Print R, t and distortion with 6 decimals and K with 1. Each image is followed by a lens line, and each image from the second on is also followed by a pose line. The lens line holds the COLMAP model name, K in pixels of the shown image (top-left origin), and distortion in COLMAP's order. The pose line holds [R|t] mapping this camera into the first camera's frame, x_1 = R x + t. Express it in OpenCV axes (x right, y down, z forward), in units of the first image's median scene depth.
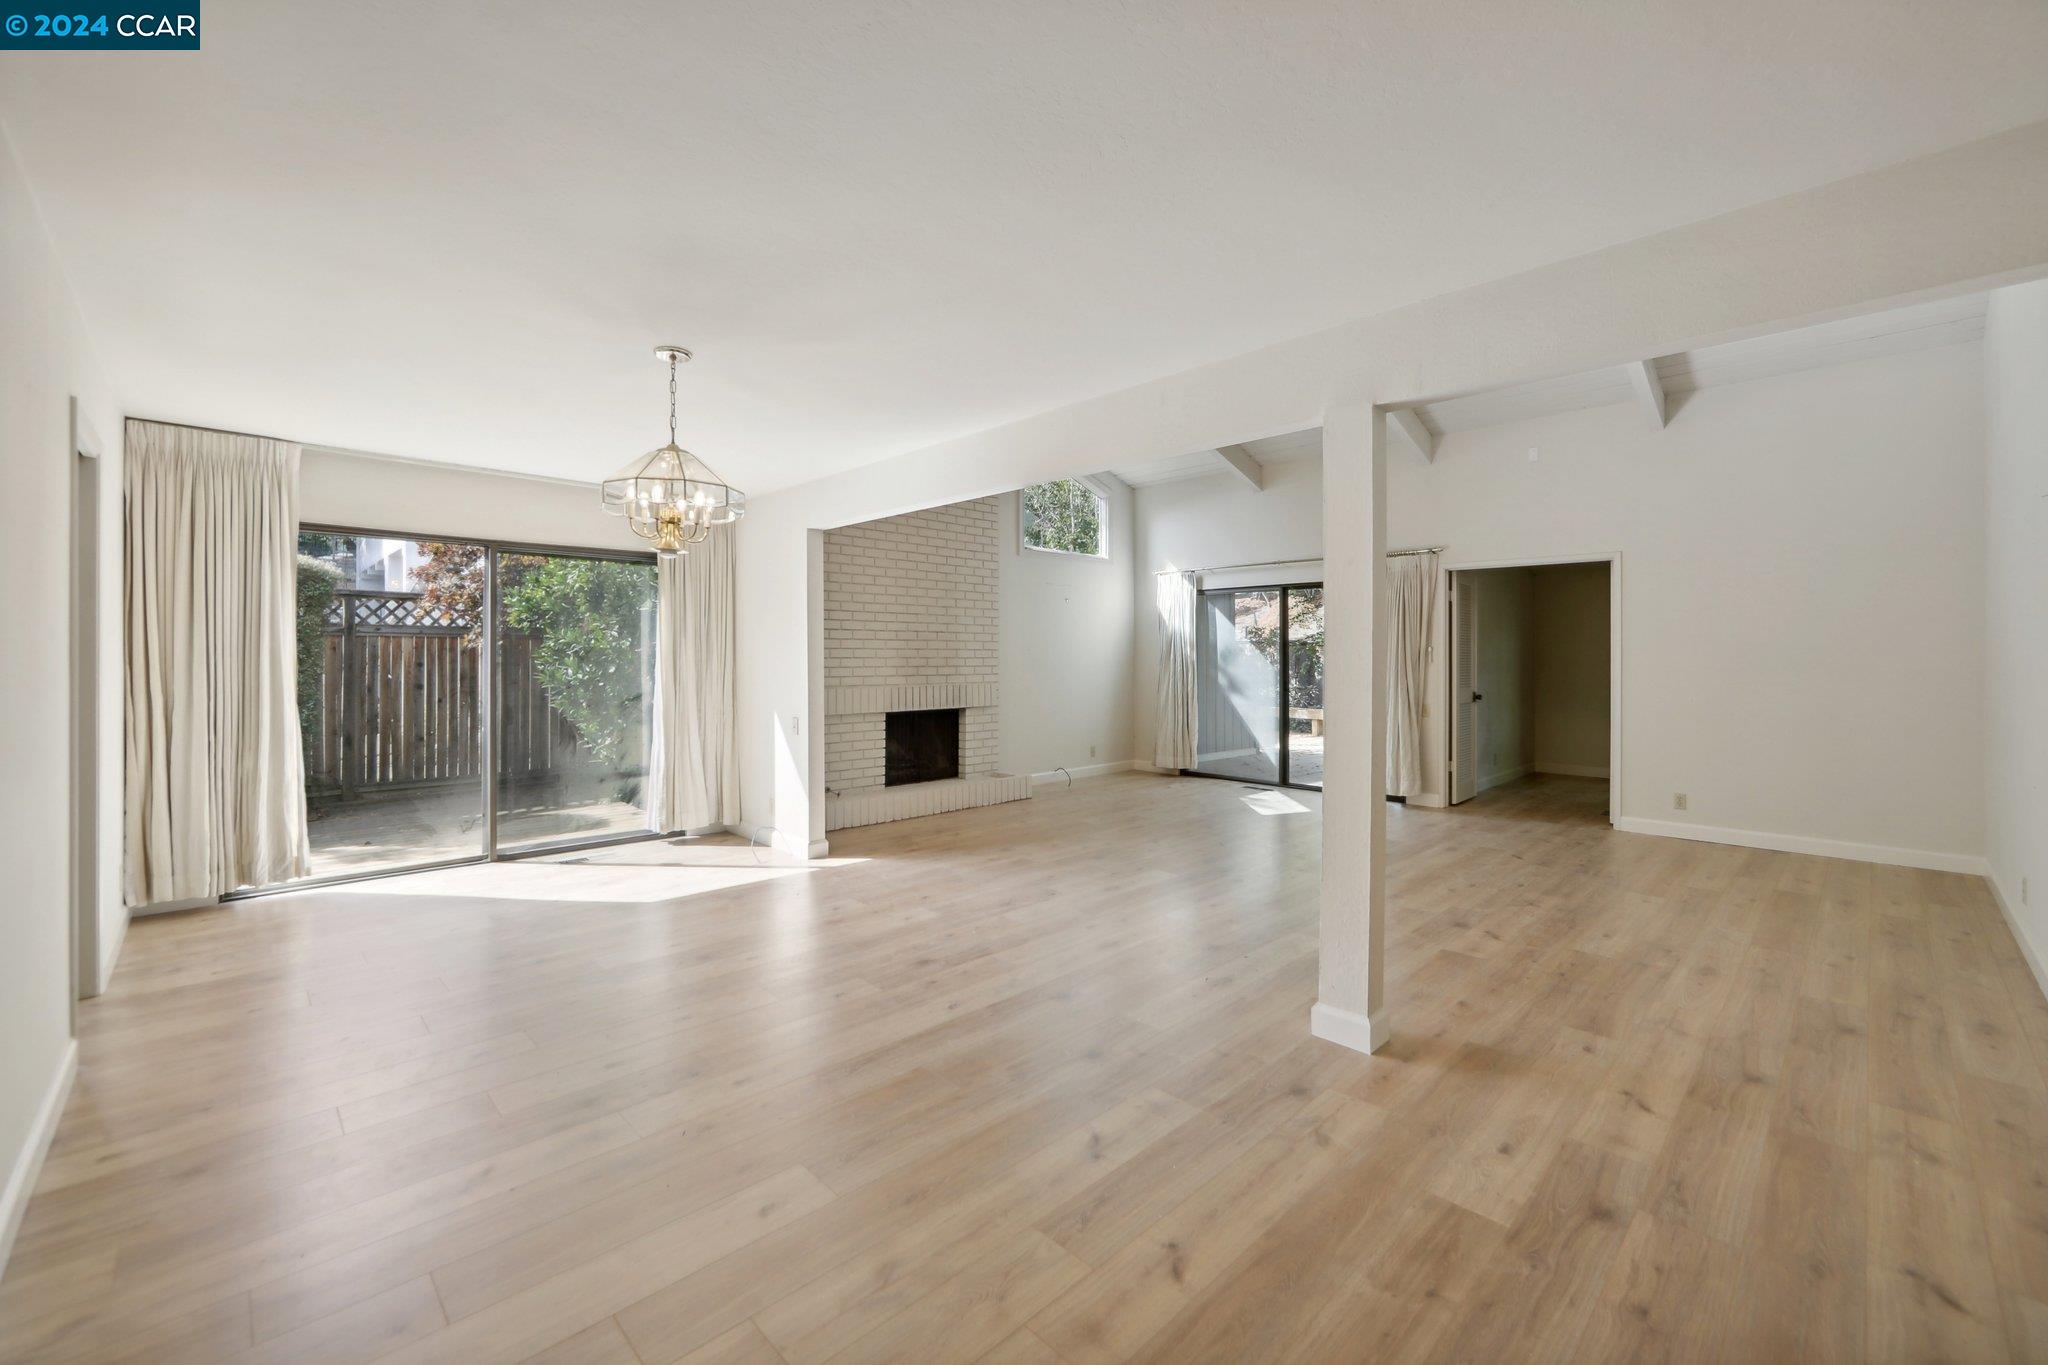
lens RADIAL K [[830.4, 0, 1041.2], [0, 830.4, 656.6], [0, 0, 1]] dist [-0.010101, 0.001625]
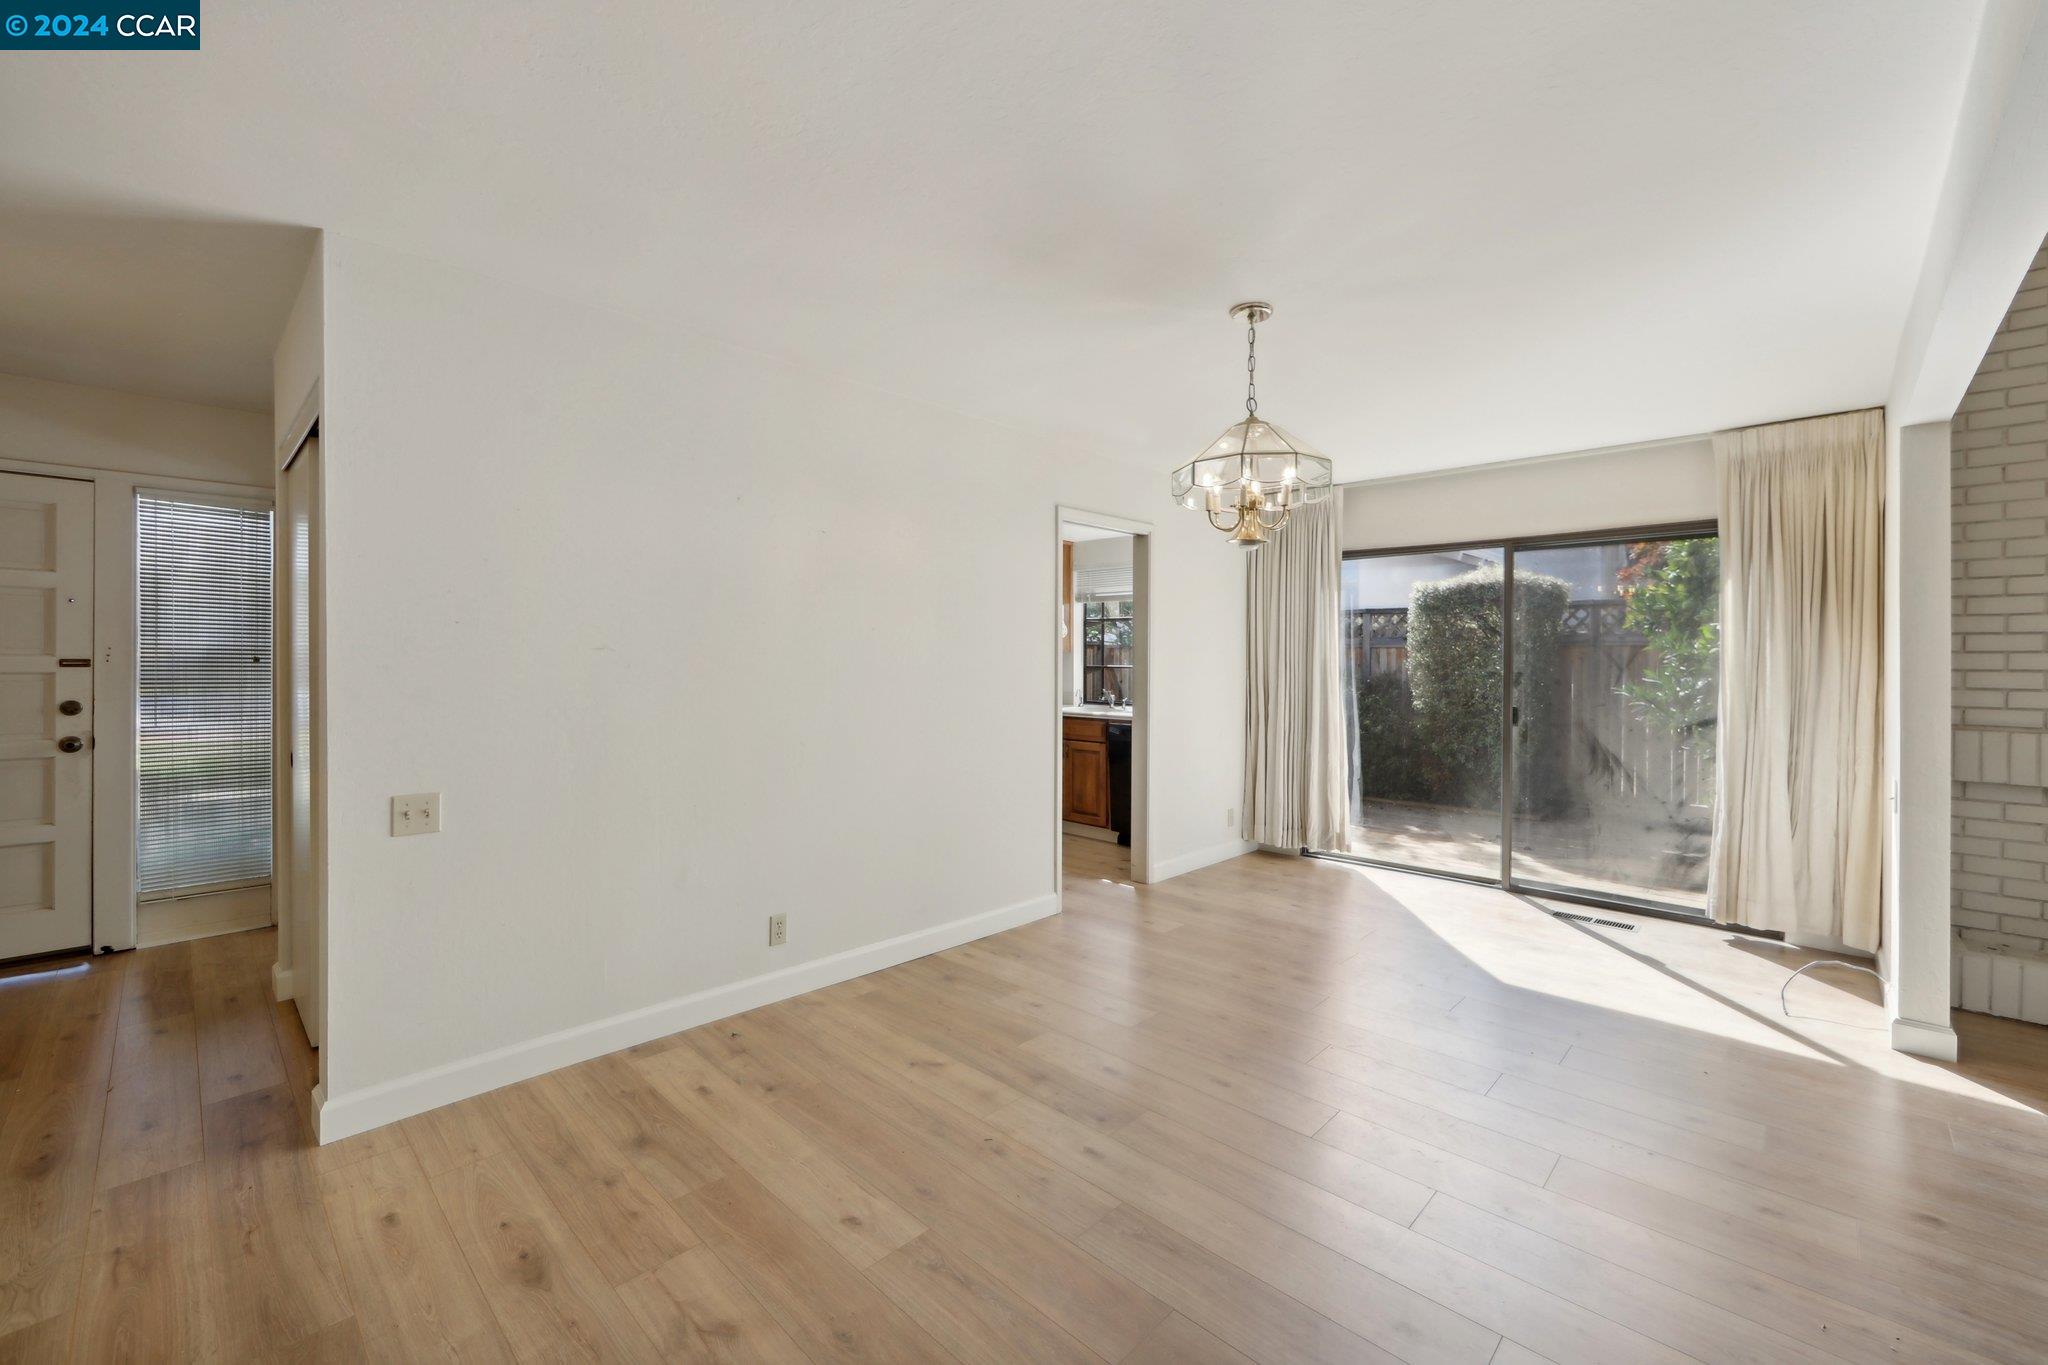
lens RADIAL K [[830.4, 0, 1019.0], [0, 830.4, 663.7], [0, 0, 1]] dist [-0.010101, 0.001625]
pose [[0.012110, 0.001259, -0.999926, 0.172842], [-0.008081, 0.999967, 0.001161, 0.000935], [0.999894, 0.008067, 0.012119, 0.311927]]
